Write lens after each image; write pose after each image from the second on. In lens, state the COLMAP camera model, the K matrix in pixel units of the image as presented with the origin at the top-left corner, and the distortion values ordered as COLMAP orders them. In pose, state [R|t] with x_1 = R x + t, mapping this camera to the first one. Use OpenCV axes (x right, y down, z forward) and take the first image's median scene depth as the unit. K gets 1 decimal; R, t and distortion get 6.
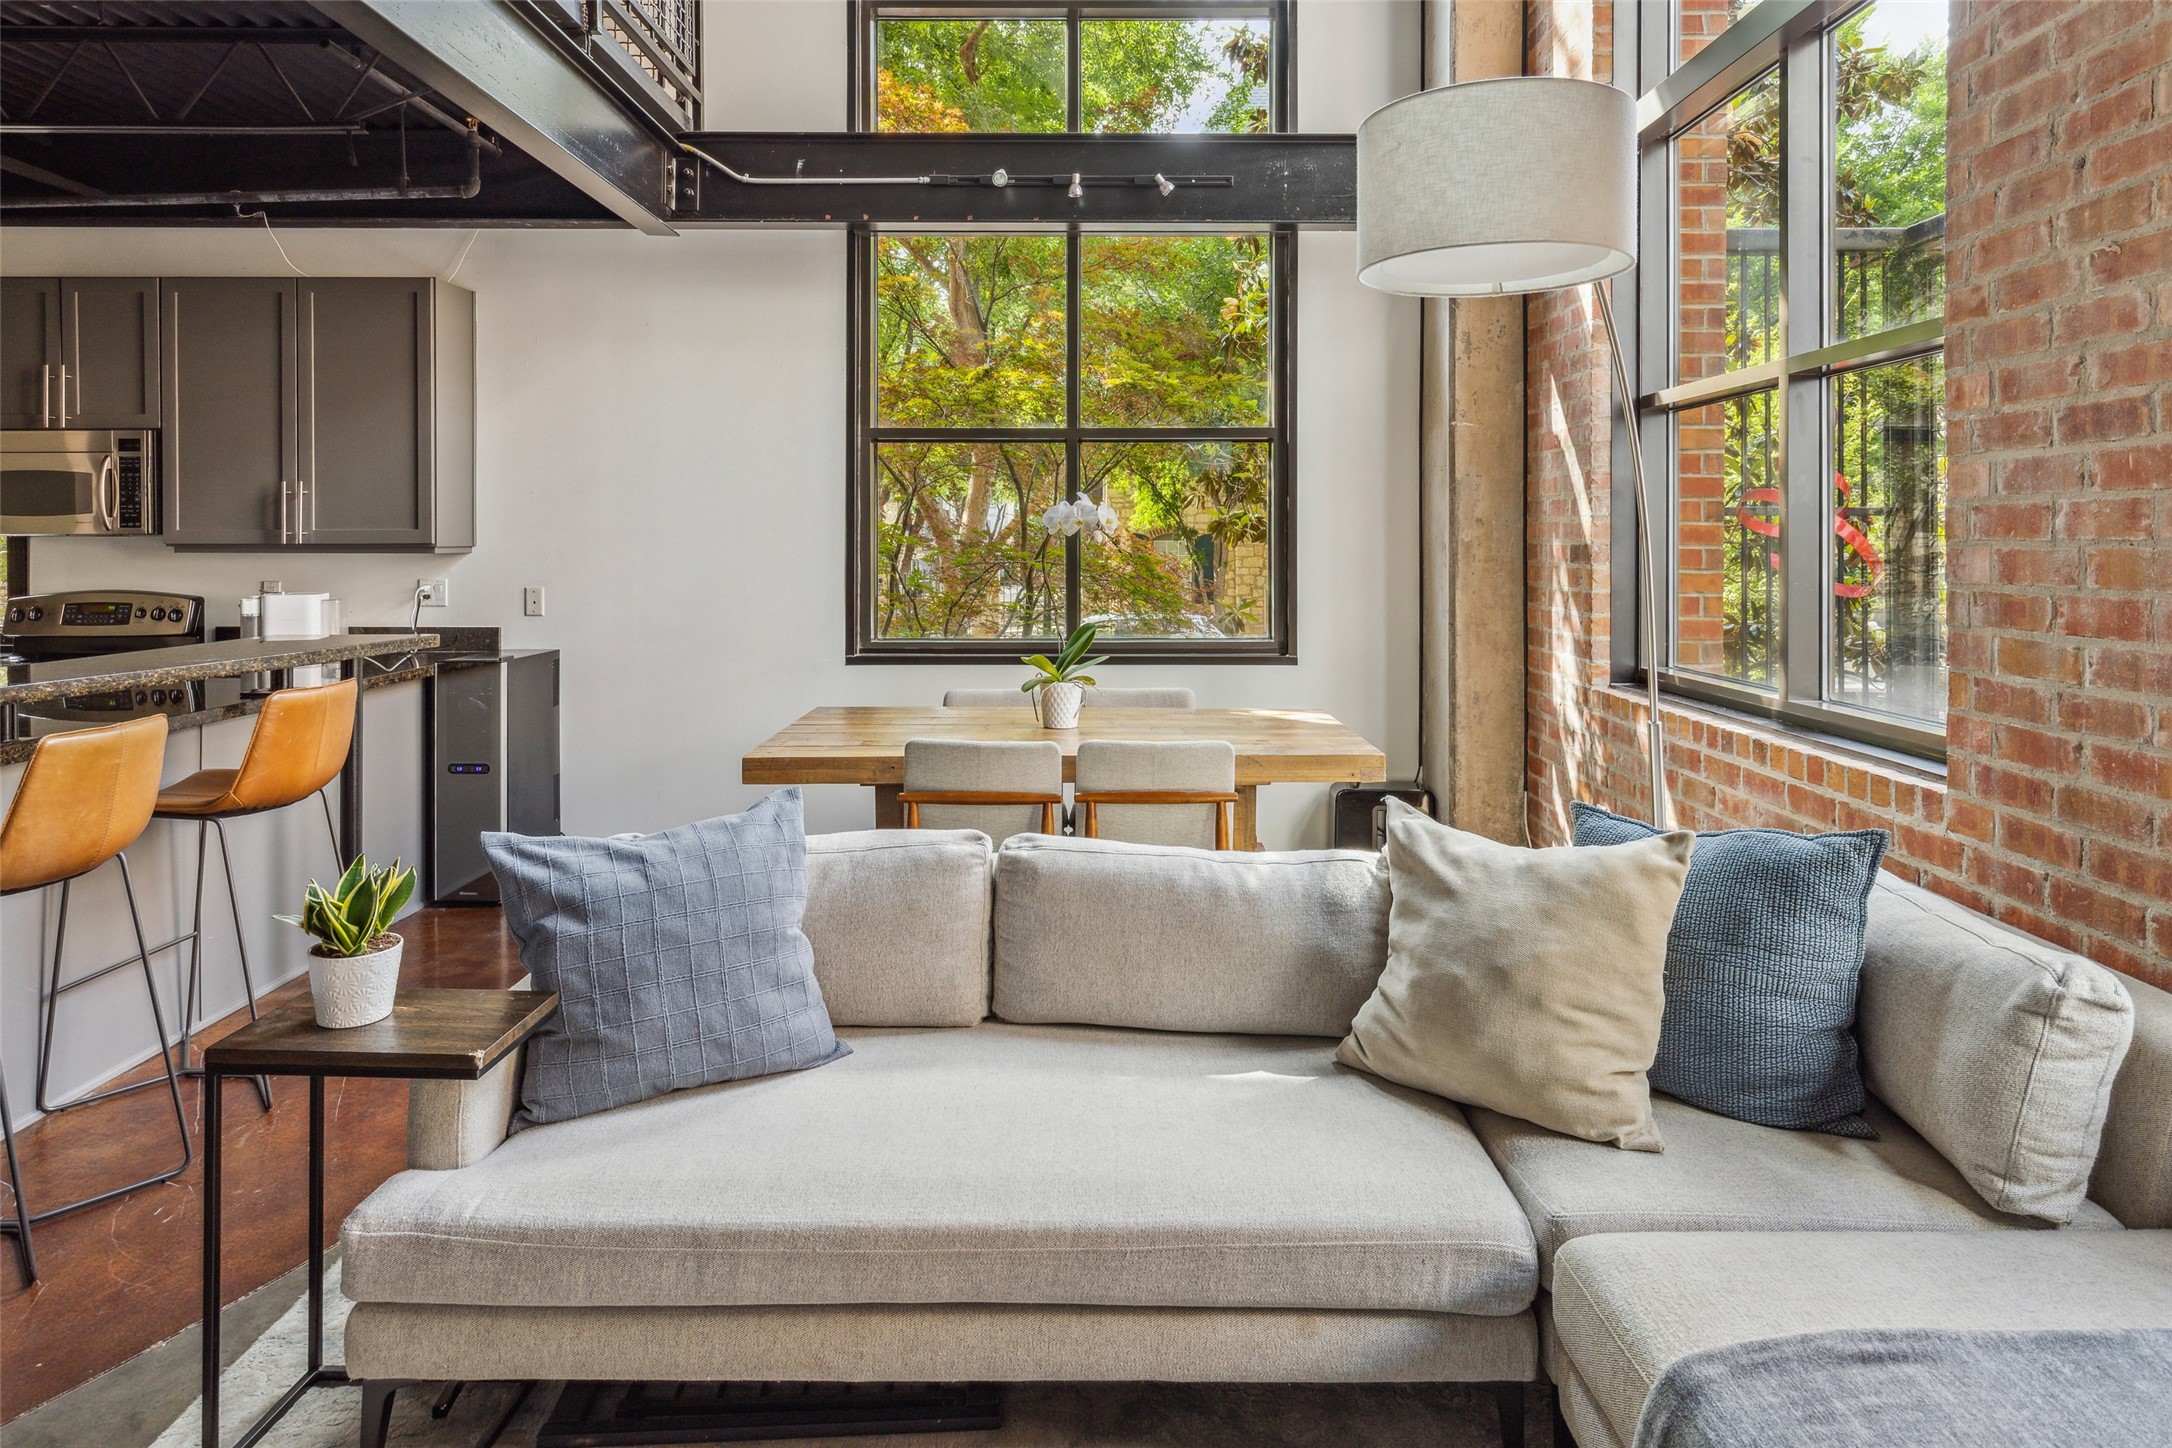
lens RADIAL K [[1242.1, 0, 1098.1], [0, 1242.1, 541.0], [0, 0, 1]] dist [0.005926, -0.001207]
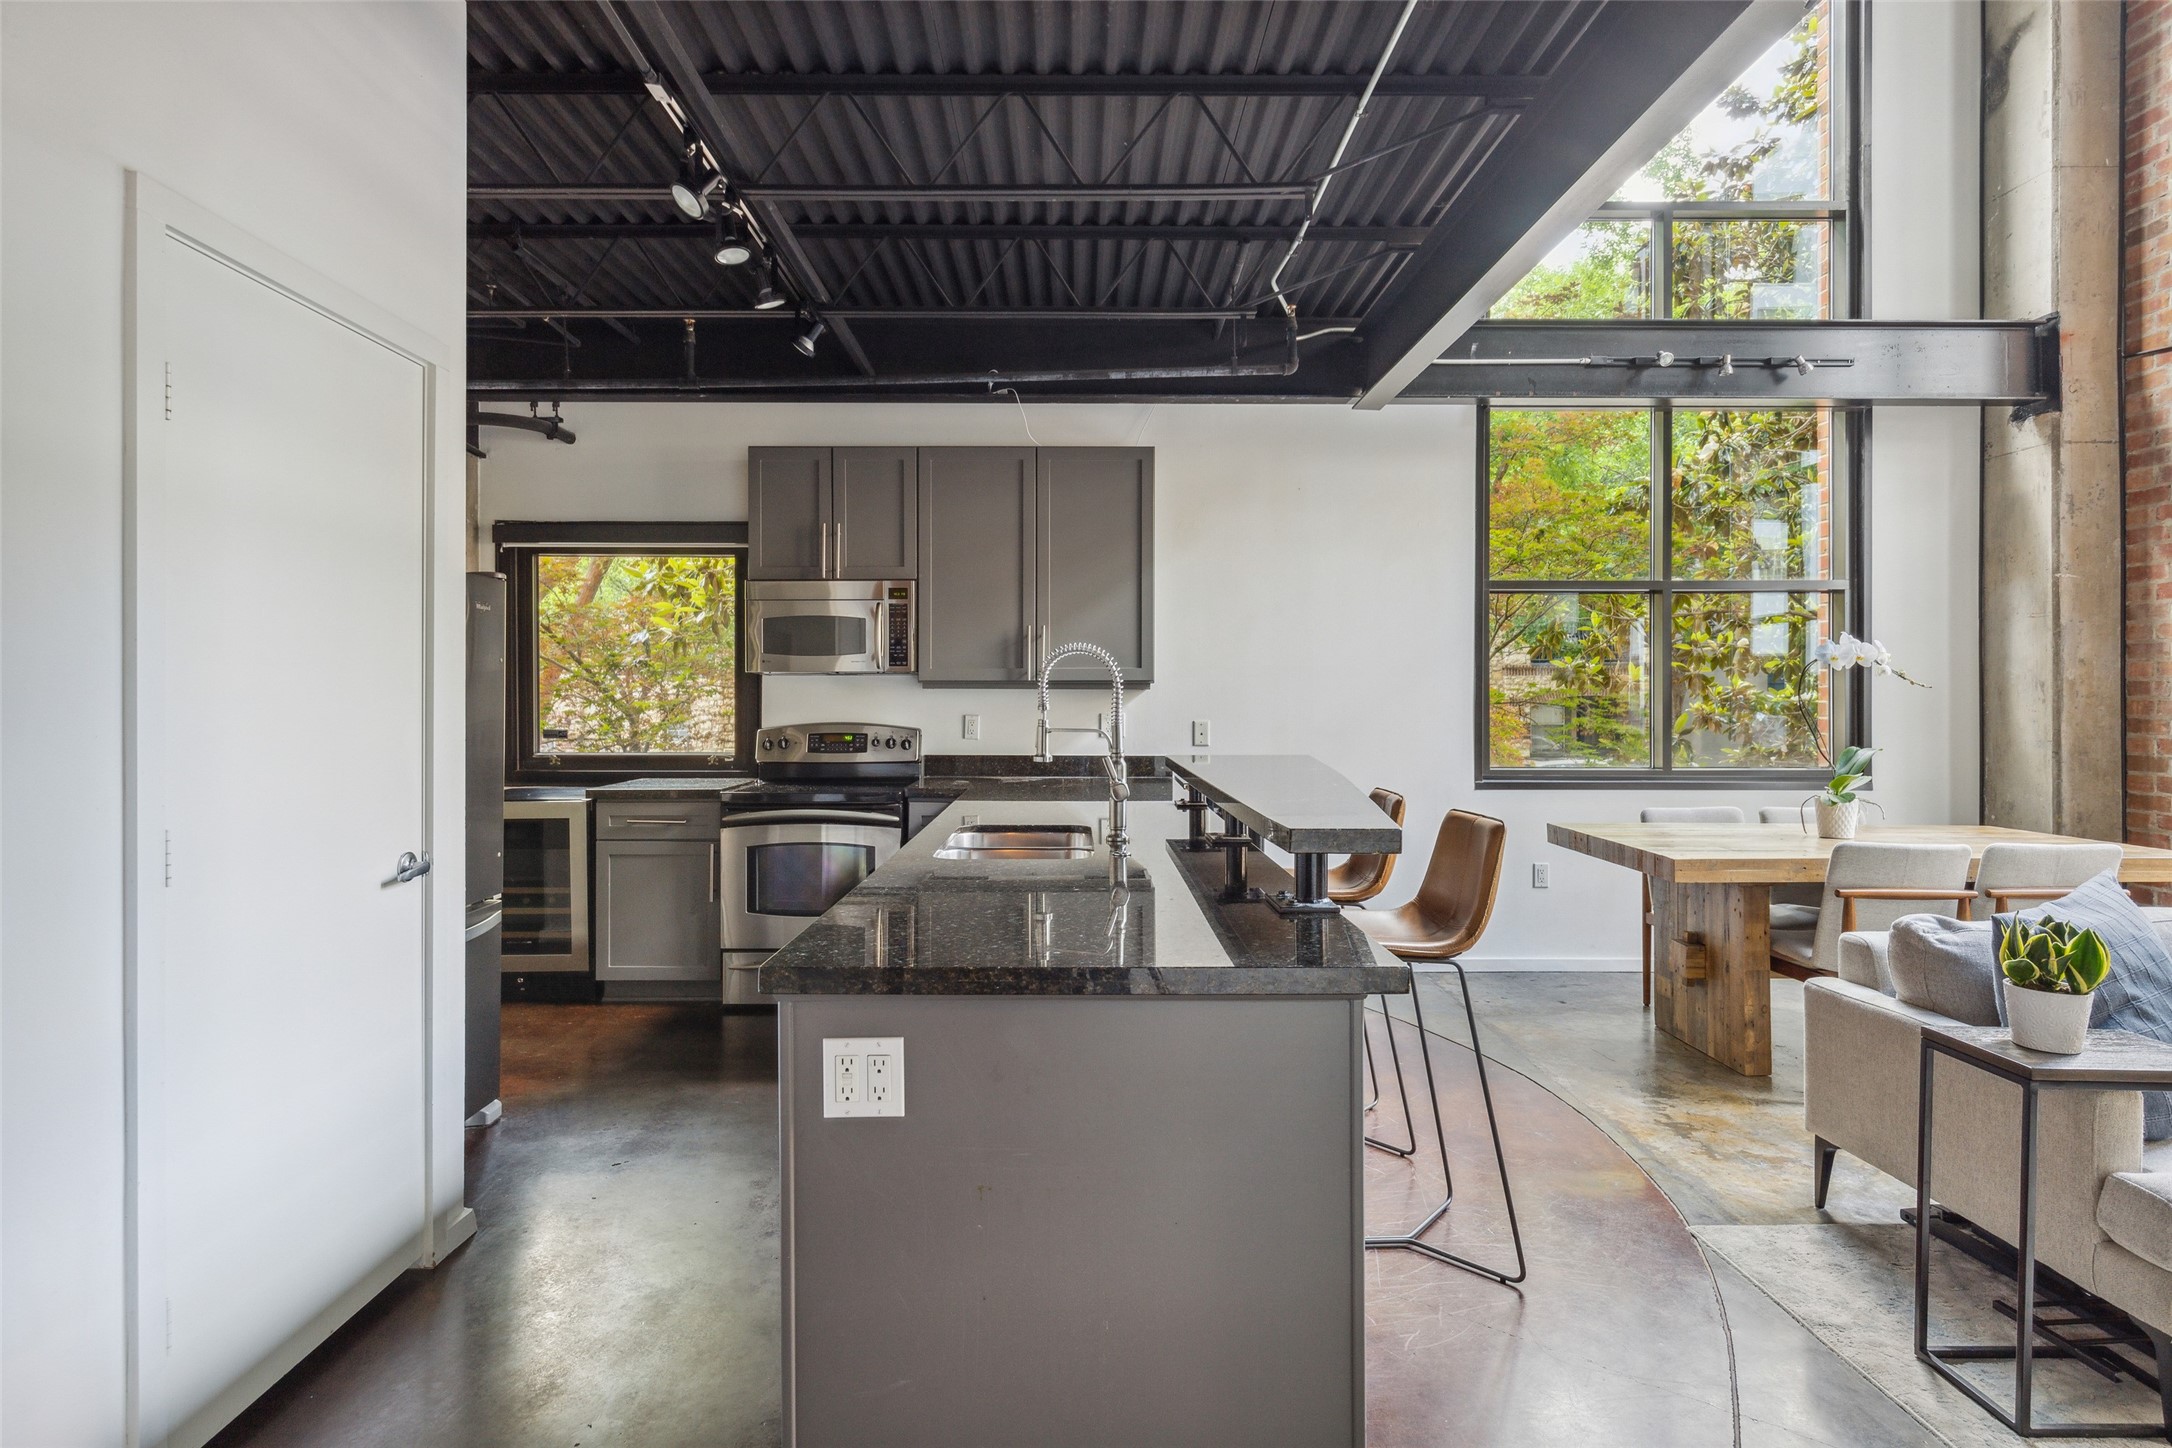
lens RADIAL K [[1137.4, 0, 1074.7], [0, 1137.4, 697.2], [0, 0, 1]] dist [-0.005352, 0.002723]
pose [[0.999993, 0.000882, -0.003749, -0.701432], [-0.000889, 0.999998, -0.001720, 0.022220], [0.003747, 0.001723, 0.999991, -0.045559]]
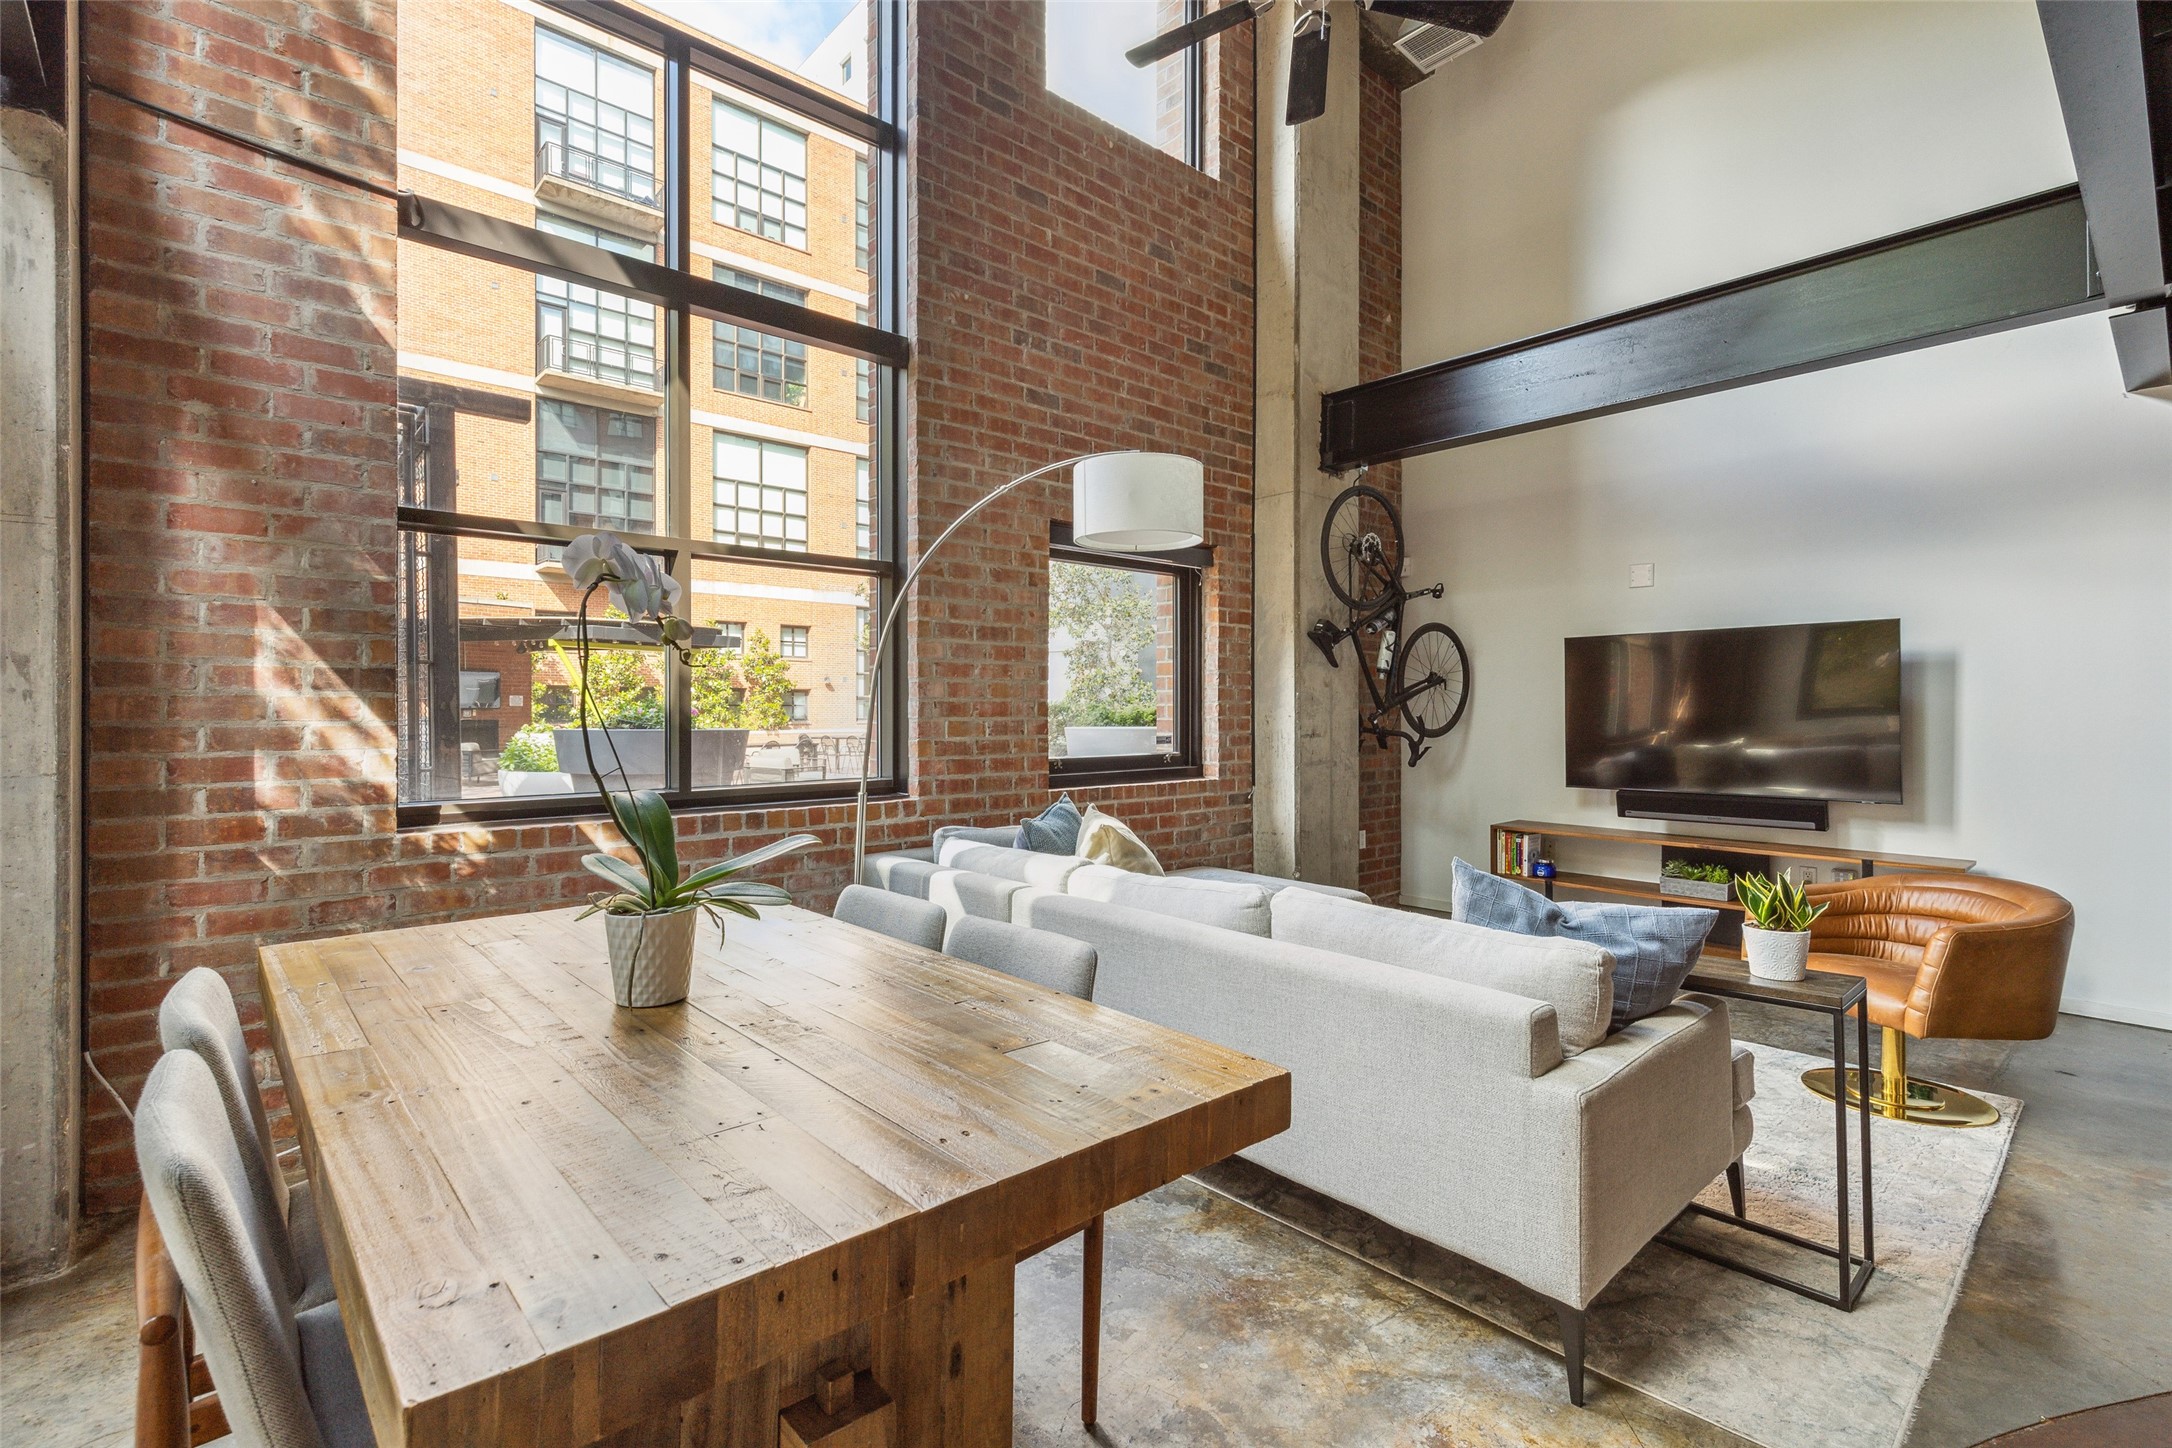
lens RADIAL K [[980.4, 0, 1064.2], [0, 980.4, 712.1], [0, 0, 1]] dist [0.011170, -0.002416]
pose [[-0.646703, 0.003847, 0.762732, -0.420457], [0.003260, 0.999992, -0.002279, 0.035760], [-0.762735, 0.001013, -0.646710, 1.085505]]
